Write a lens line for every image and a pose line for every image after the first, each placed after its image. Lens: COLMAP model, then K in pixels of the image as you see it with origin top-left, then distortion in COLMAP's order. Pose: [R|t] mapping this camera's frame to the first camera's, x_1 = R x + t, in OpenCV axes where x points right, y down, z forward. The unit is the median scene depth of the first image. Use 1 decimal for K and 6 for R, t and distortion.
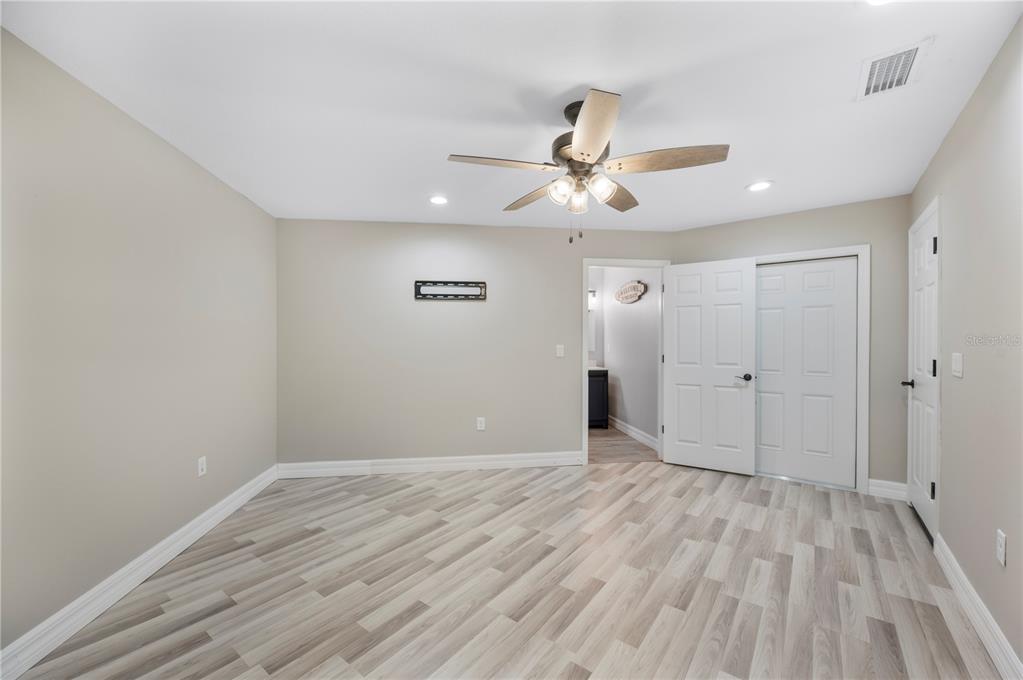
lens RADIAL K [[405.1, 0, 514.2], [0, 405.1, 343.7], [0, 0, 1]] dist [-0.000720, -0.000080]
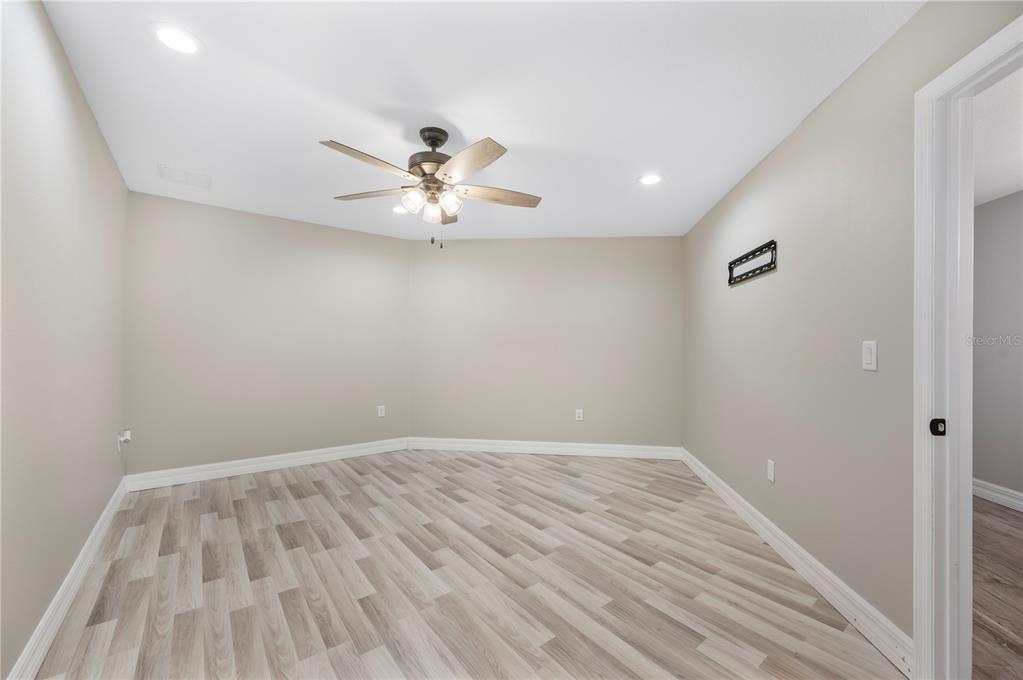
lens RADIAL K [[405.1, 0, 514.2], [0, 405.1, 343.7], [0, 0, 1]] dist [-0.000720, -0.000080]
pose [[-0.262886, -0.009637, -0.964779, 0.994810], [-0.013758, 0.999886, -0.006239, 0.020833], [0.964729, 0.011633, -0.262988, 1.253828]]
